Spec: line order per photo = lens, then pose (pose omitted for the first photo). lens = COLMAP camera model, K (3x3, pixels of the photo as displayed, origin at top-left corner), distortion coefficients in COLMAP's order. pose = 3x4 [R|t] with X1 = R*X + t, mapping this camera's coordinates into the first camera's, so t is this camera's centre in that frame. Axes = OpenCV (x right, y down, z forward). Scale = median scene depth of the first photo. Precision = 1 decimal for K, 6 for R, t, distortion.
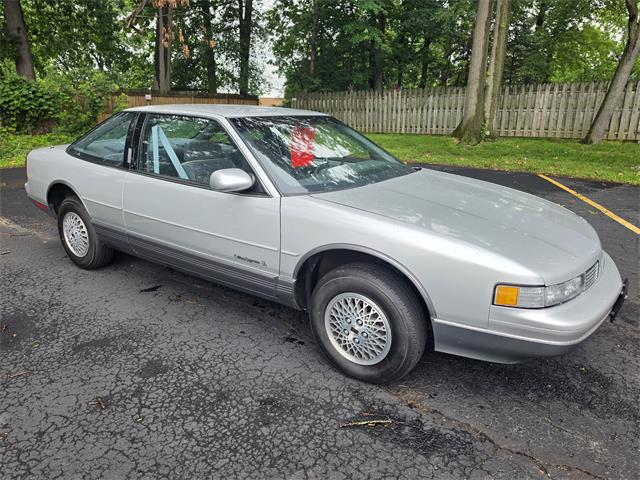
lens RADIAL K [[454.7, 0, 307.2], [0, 454.7, 238.5], [0, 0, 1]] dist [0.049652, -0.063967]
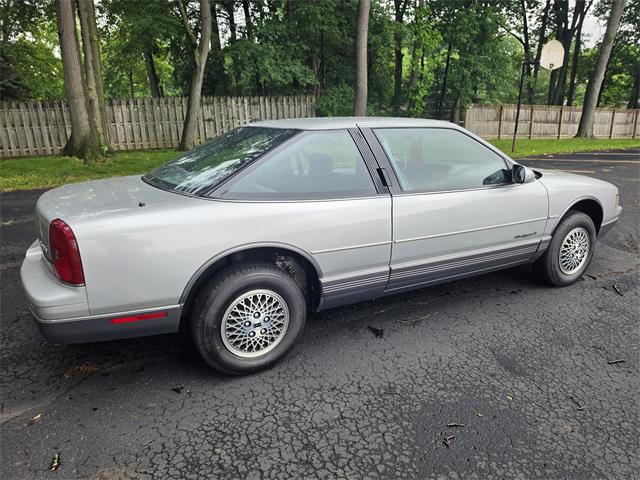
lens RADIAL K [[454.7, 0, 324.7], [0, 454.7, 243.7], [0, 0, 1]] dist [0.049652, -0.063967]
pose [[0.423342, -0.258006, 0.868455, -0.226679], [0.275392, 0.949879, 0.147952, -0.041801], [-0.863100, 0.176531, 0.473176, 0.136769]]
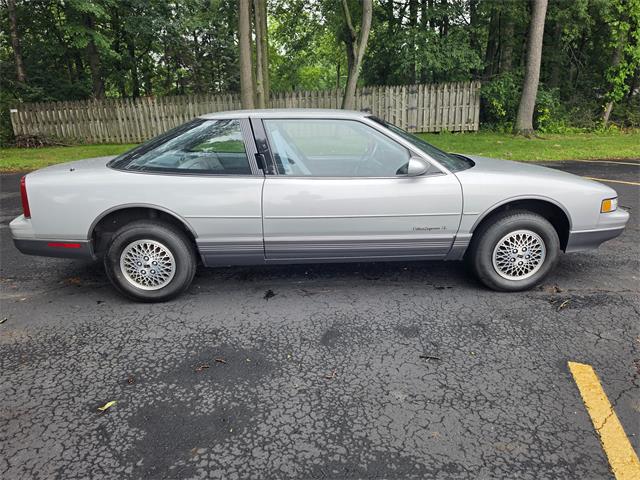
lens RADIAL K [[454.7, 0, 313.1], [0, 454.7, 253.0], [0, 0, 1]] dist [0.049652, -0.063967]
pose [[0.787756, -0.211019, 0.578715, -0.172712], [0.204334, 0.975815, 0.077673, -0.007758], [-0.581109, 0.057064, 0.811822, 0.026949]]
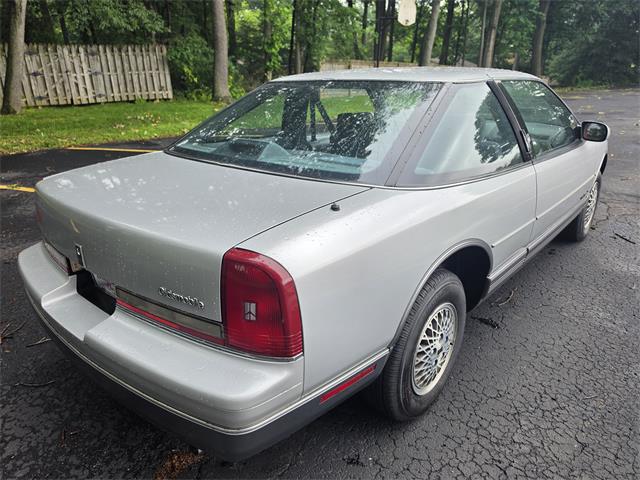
lens RADIAL K [[454.7, 0, 319.5], [0, 454.7, 236.7], [0, 0, 1]] dist [0.049652, -0.063967]
pose [[0.081823, -0.352461, 0.932243, -0.212590], [0.293029, 0.902544, 0.315513, -0.067261], [-0.952596, 0.247358, 0.177131, 0.222864]]
